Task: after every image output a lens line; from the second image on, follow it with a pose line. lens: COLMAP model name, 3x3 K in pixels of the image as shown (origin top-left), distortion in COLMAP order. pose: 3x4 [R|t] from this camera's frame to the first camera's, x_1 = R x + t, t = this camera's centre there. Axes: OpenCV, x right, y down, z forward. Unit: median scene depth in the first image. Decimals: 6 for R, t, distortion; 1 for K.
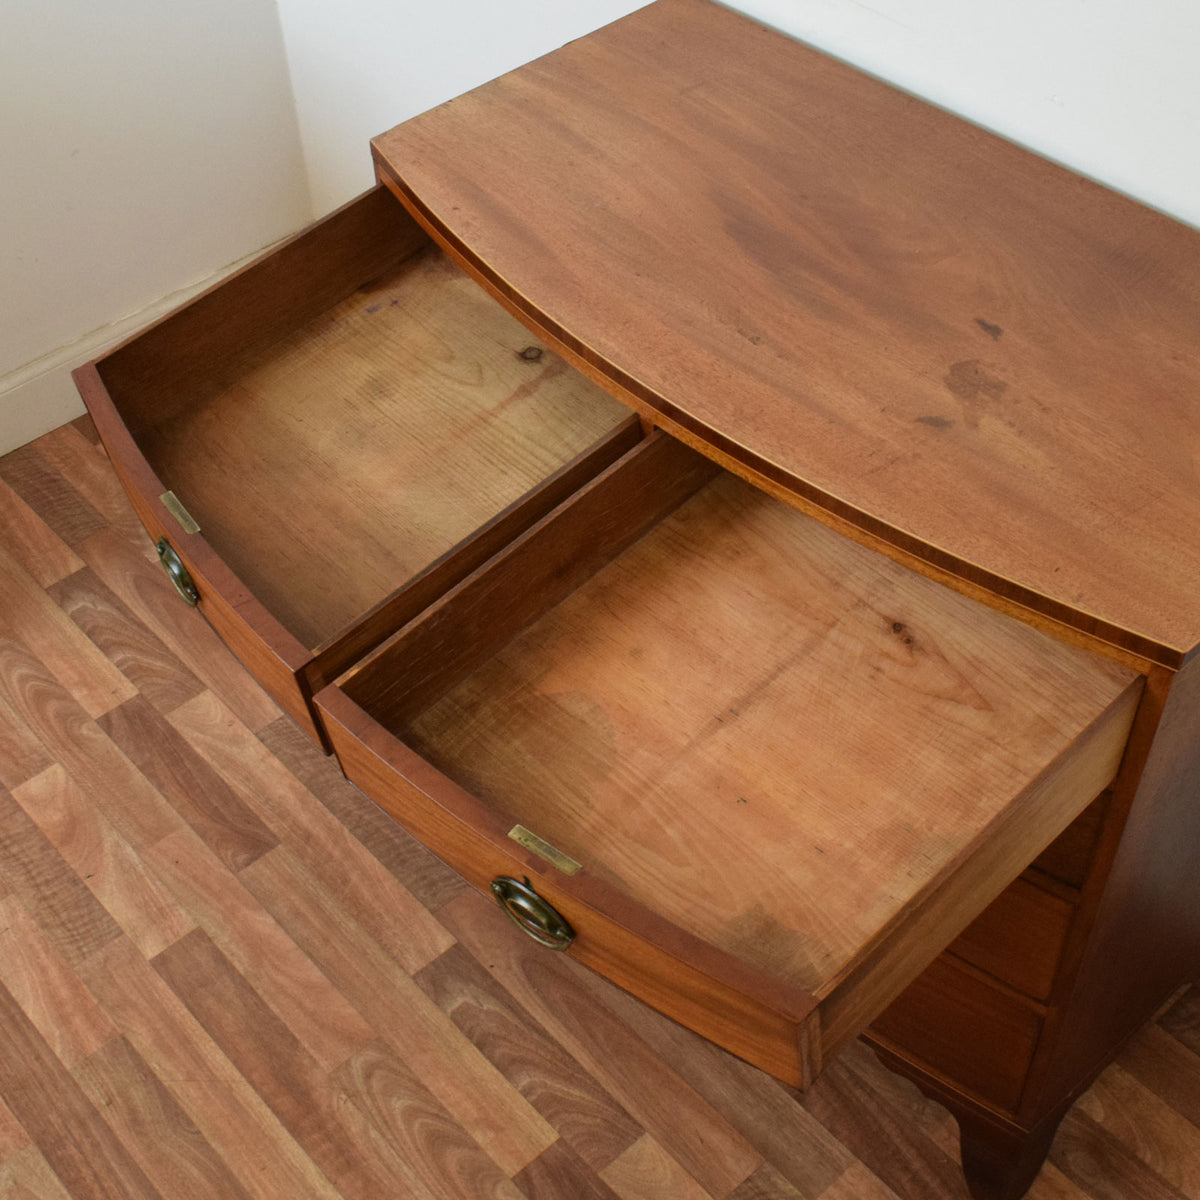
lens RADIAL K [[1717.8, 0, 550.1], [0, 1717.8, 574.7], [0, 0, 1]] dist [-0.020282, -0.018360]
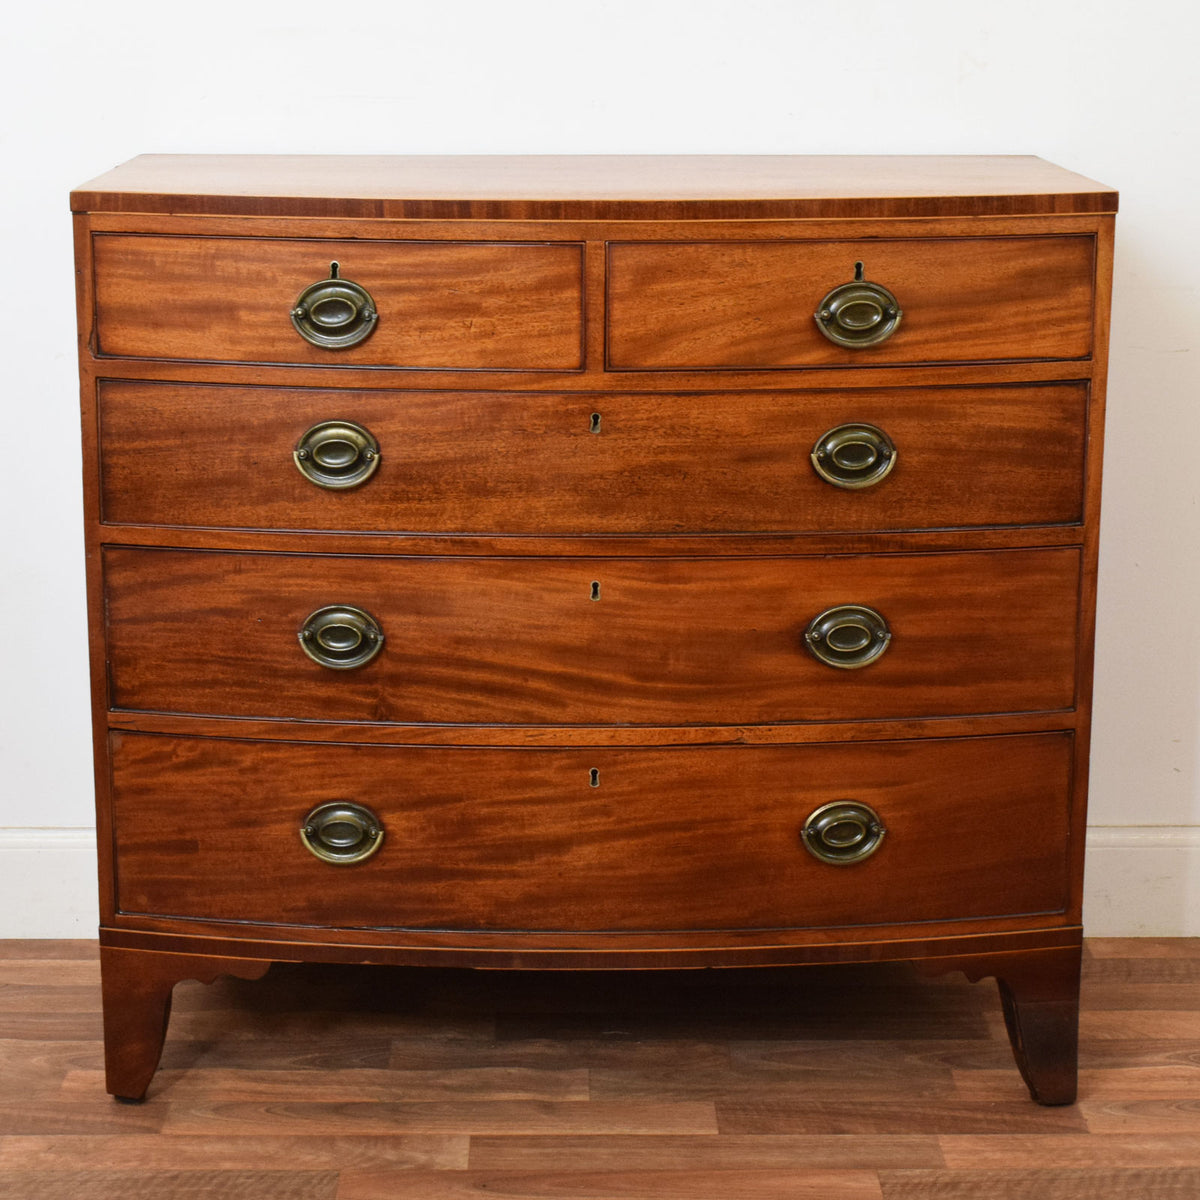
lens RADIAL K [[2656.1, 0, 596.9], [0, 2656.1, 597.0], [0, 0, 1]] dist [-0.045495, 0.094673]
pose [[0.645724, -0.131618, 0.752142, -0.926271], [0.519227, 0.797926, -0.306134, 0.450982], [-0.559860, 0.588210, 0.583579, 0.143839]]
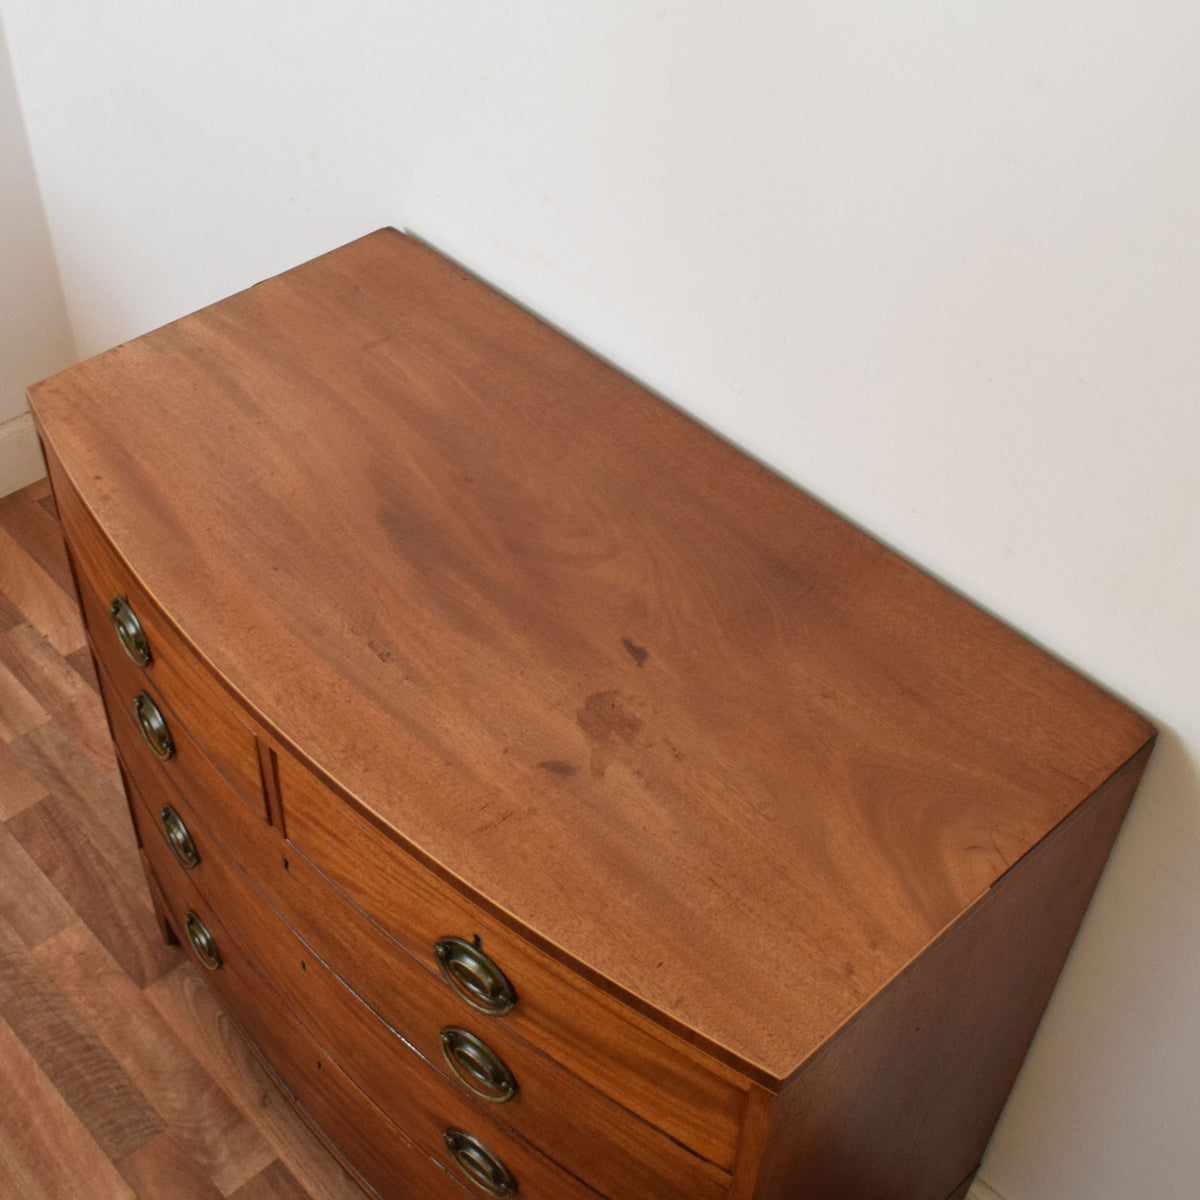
lens RADIAL K [[1620.8, 0, 563.1], [0, 1620.8, 548.8], [0, 0, 1]] dist [-0.025367, 0.008677]
pose [[0.996886, 0.031636, 0.072229, 0.117650], [-0.028272, 0.998489, -0.047127, -0.122116], [-0.073611, 0.044938, 0.996274, 0.091723]]
